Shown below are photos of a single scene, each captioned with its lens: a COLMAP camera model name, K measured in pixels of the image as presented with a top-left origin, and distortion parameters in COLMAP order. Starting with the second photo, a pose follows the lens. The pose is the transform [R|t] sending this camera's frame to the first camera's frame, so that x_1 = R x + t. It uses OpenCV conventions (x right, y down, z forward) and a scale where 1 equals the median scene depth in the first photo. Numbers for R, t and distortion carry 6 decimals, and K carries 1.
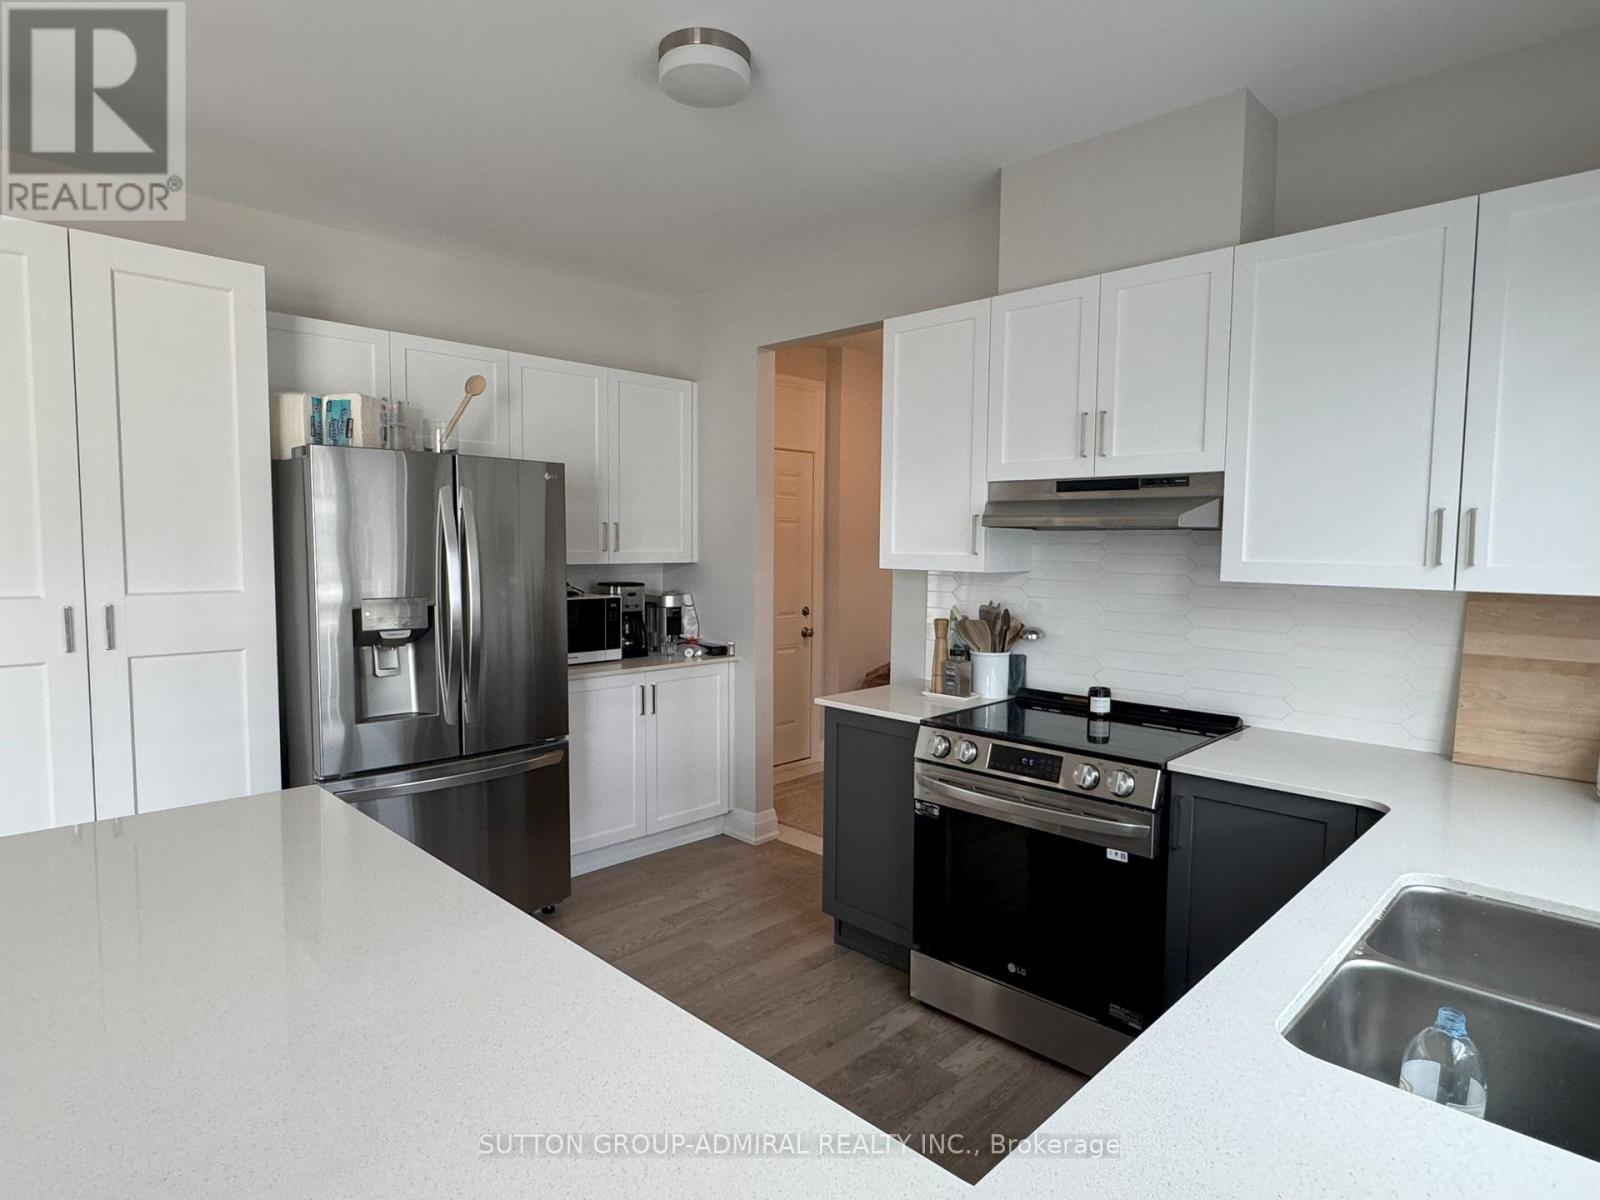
lens RADIAL K [[895.6, 0, 773.6], [0, 895.6, 598.8], [0, 0, 1]] dist [0.003931, 0.000180]
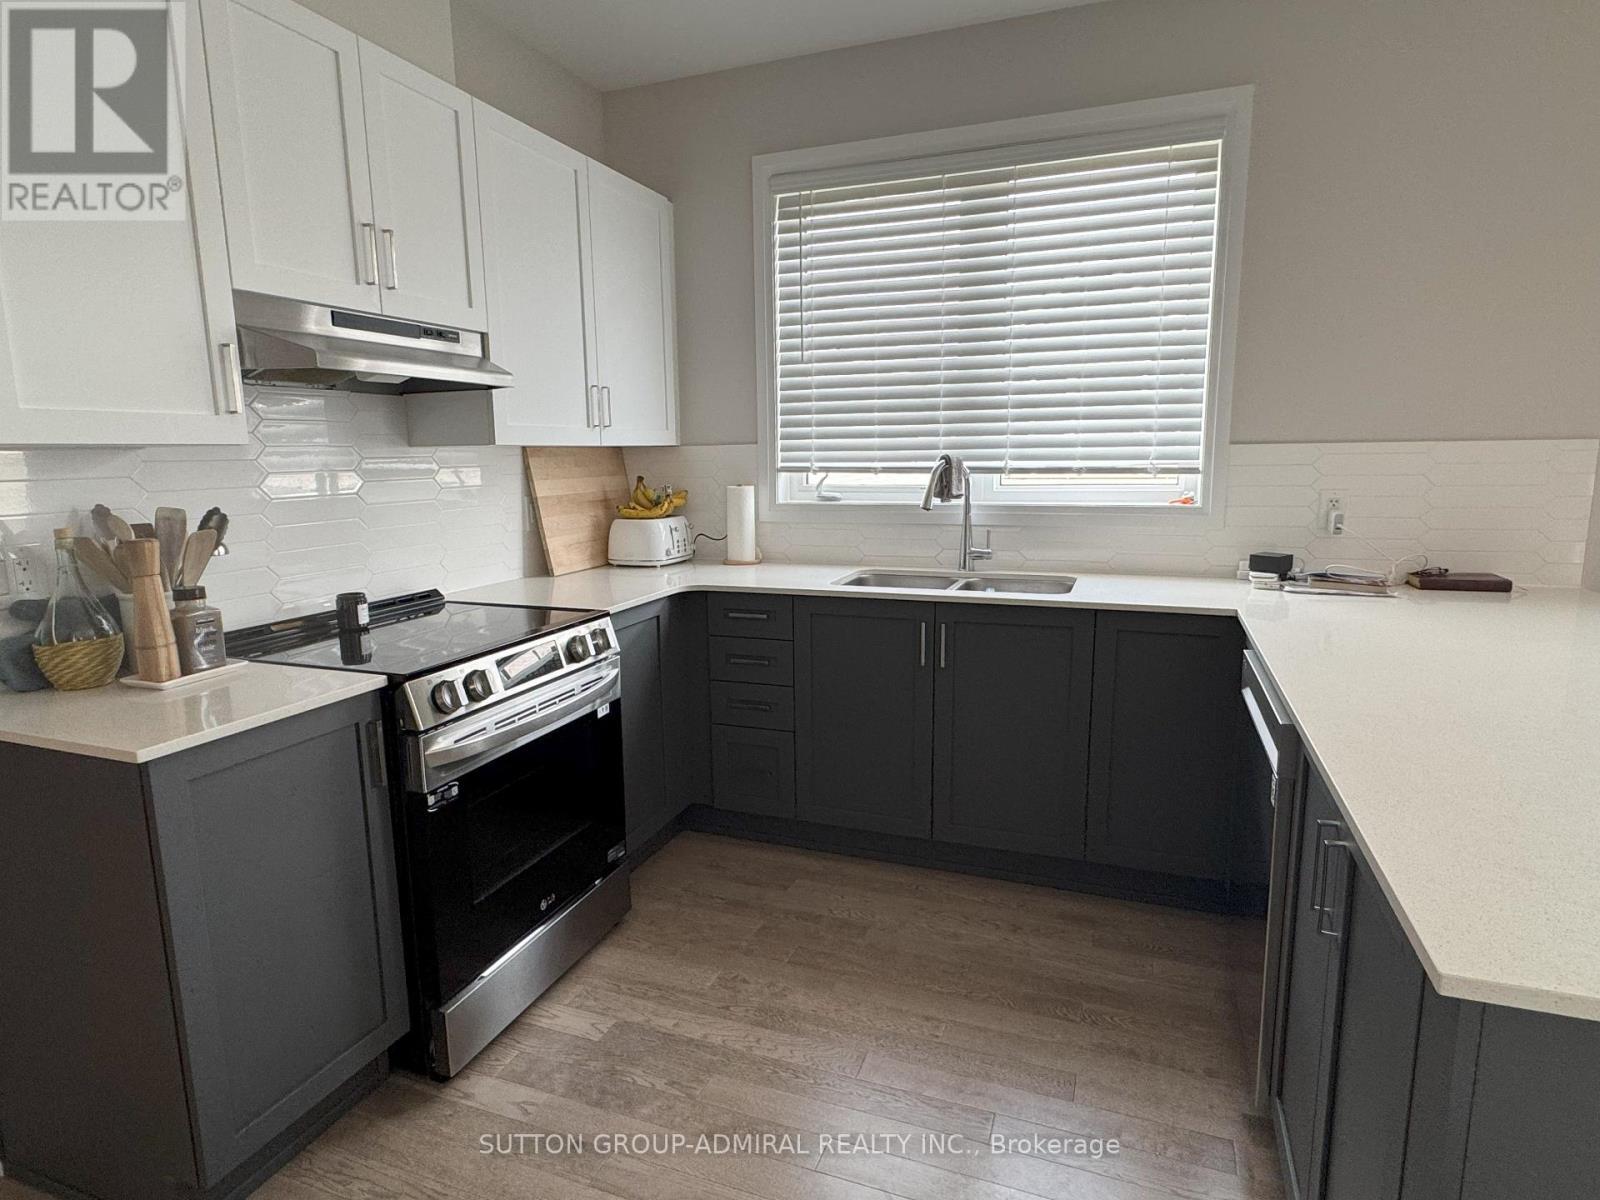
lens RADIAL K [[895.6, 0, 773.6], [0, 895.6, 598.8], [0, 0, 1]] dist [0.003931, 0.000180]
pose [[-0.402604, -0.149962, 0.903007, -0.462813], [0.074503, 0.977848, 0.195608, -0.019593], [-0.912337, 0.146030, -0.382513, 0.916295]]
